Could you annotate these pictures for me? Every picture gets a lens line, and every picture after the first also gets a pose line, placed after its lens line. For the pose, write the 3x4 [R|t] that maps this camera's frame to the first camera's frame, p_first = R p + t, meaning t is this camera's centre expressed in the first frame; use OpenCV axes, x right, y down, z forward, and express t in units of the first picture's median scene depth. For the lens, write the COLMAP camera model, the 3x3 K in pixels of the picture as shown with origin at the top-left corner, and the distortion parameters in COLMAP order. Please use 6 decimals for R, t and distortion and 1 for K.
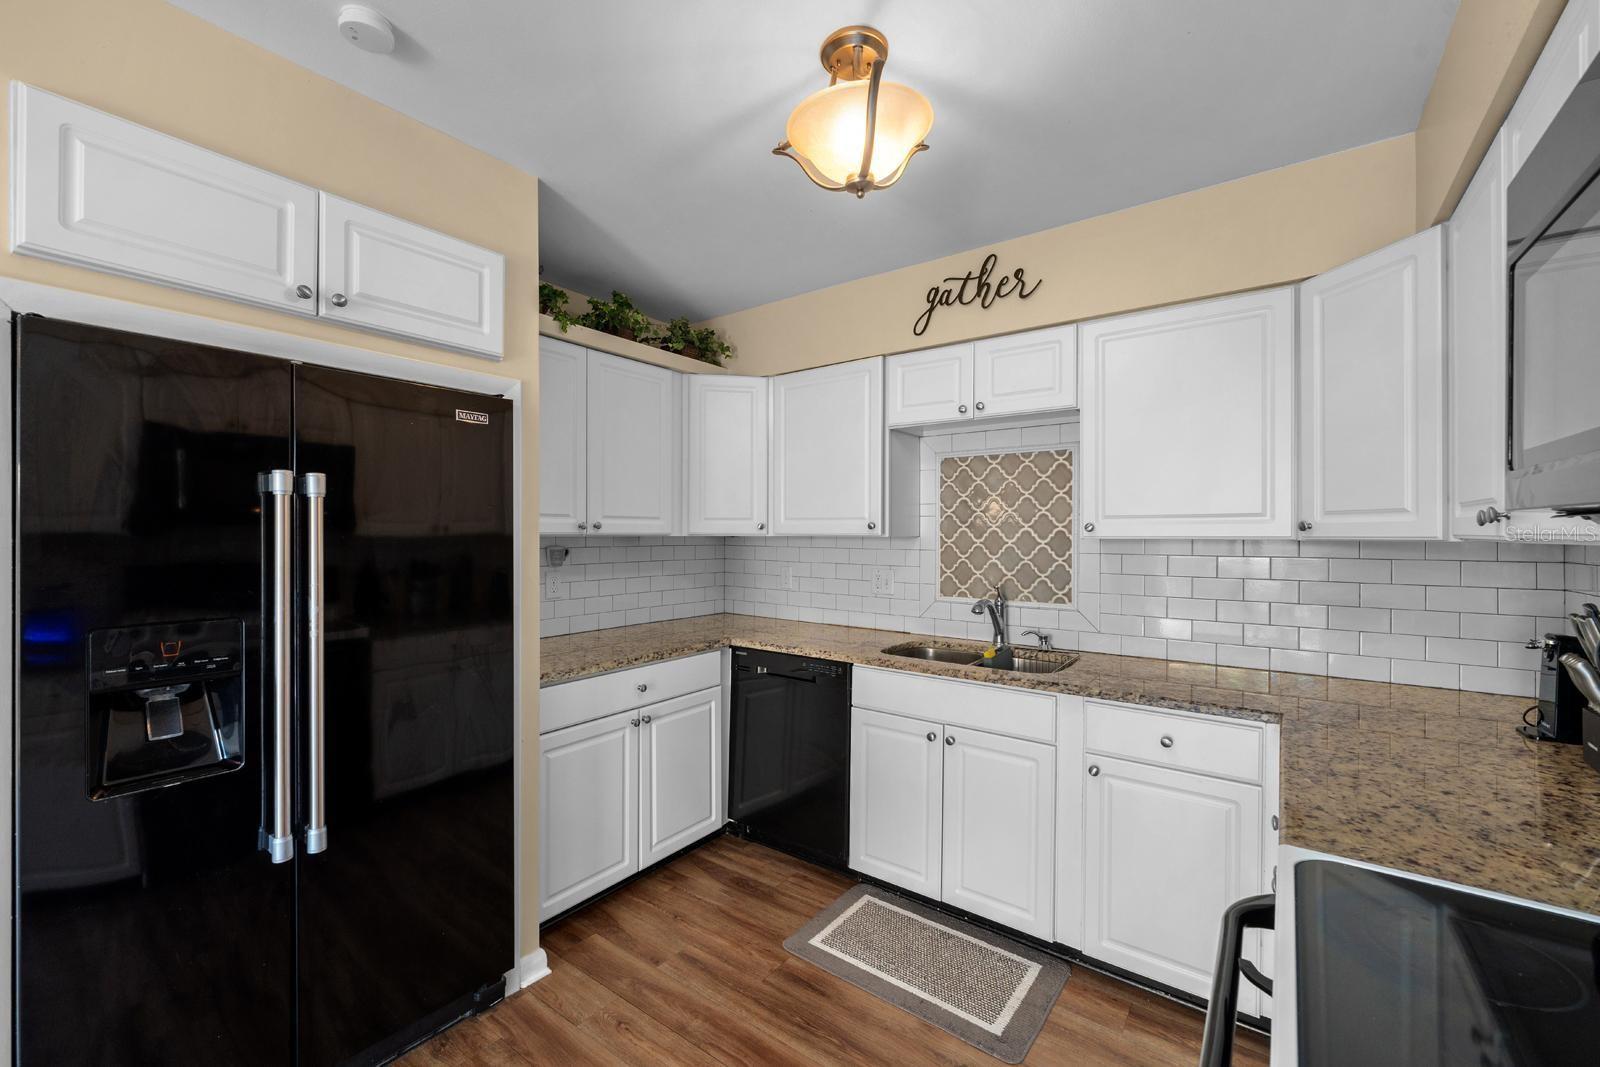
lens RADIAL K [[650.7, 0, 800.0], [0, 650.7, 533.5], [0, 0, 1]] dist [-0.001012, -0.000122]
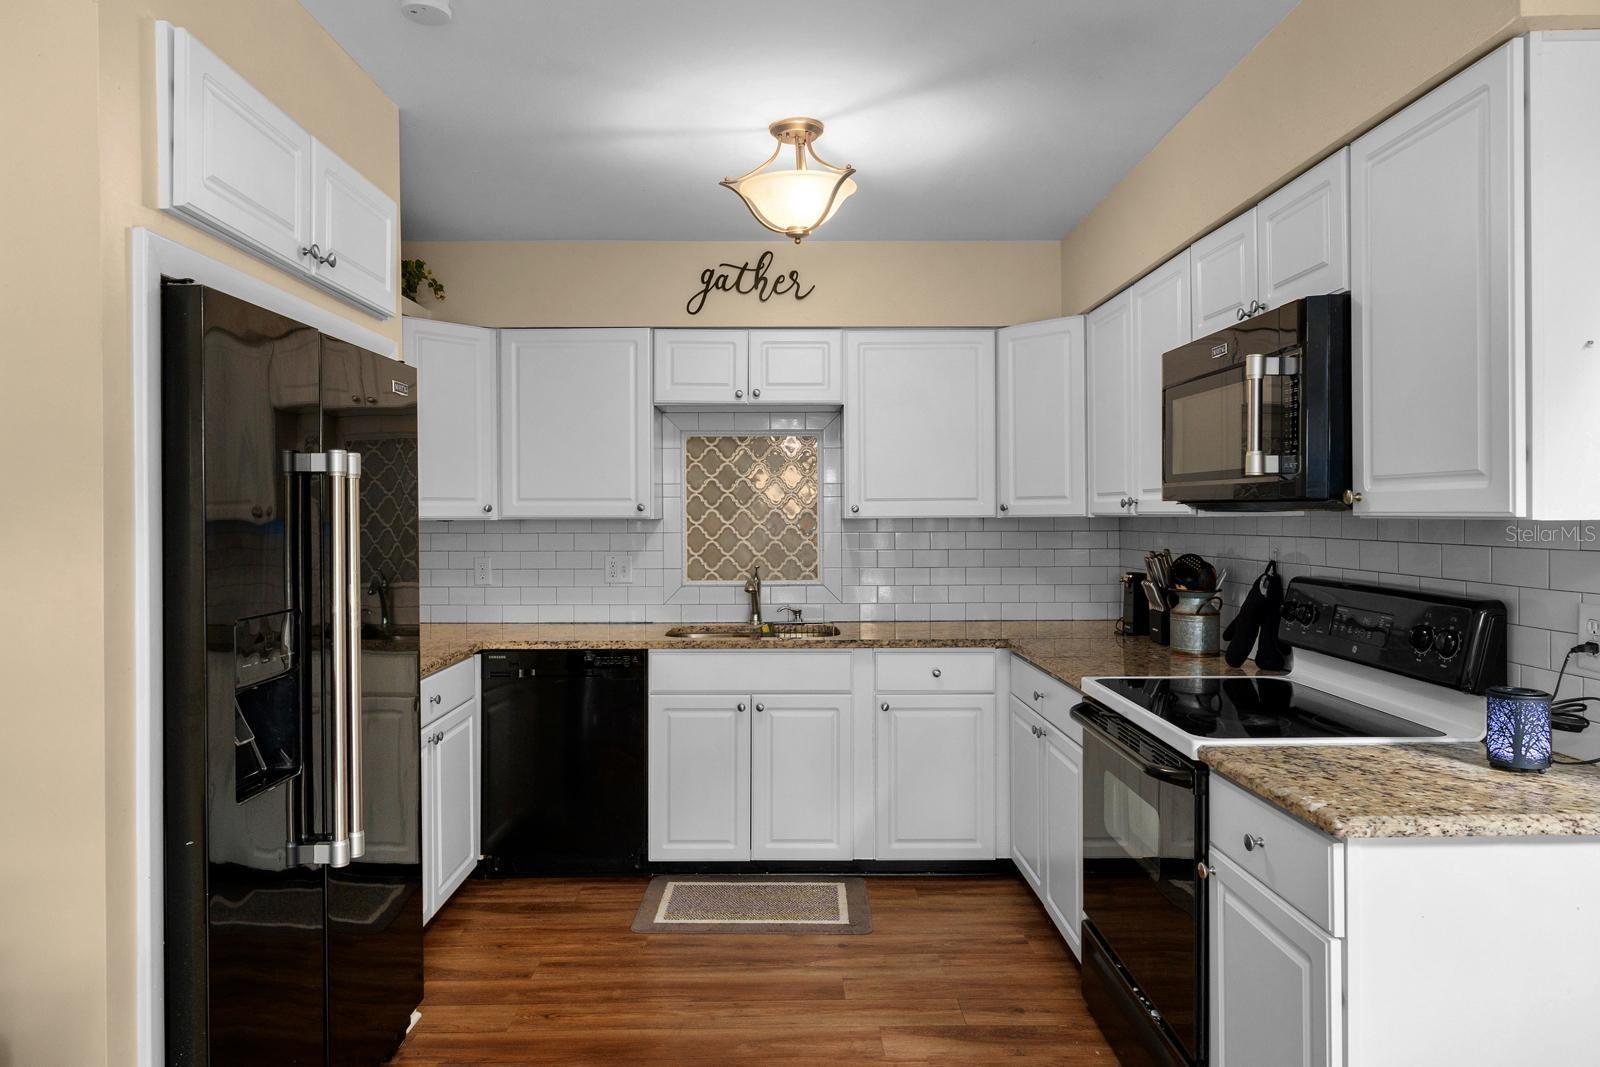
lens RADIAL K [[973.5, 0, 798.2], [0, 973.5, 518.1], [0, 0, 1]] dist [0.001321, 0.000259]
pose [[0.798394, -0.008064, 0.602082, -0.611953], [0.006908, 0.999967, 0.004233, -0.000954], [-0.602096, 0.000780, 0.798423, -0.288807]]
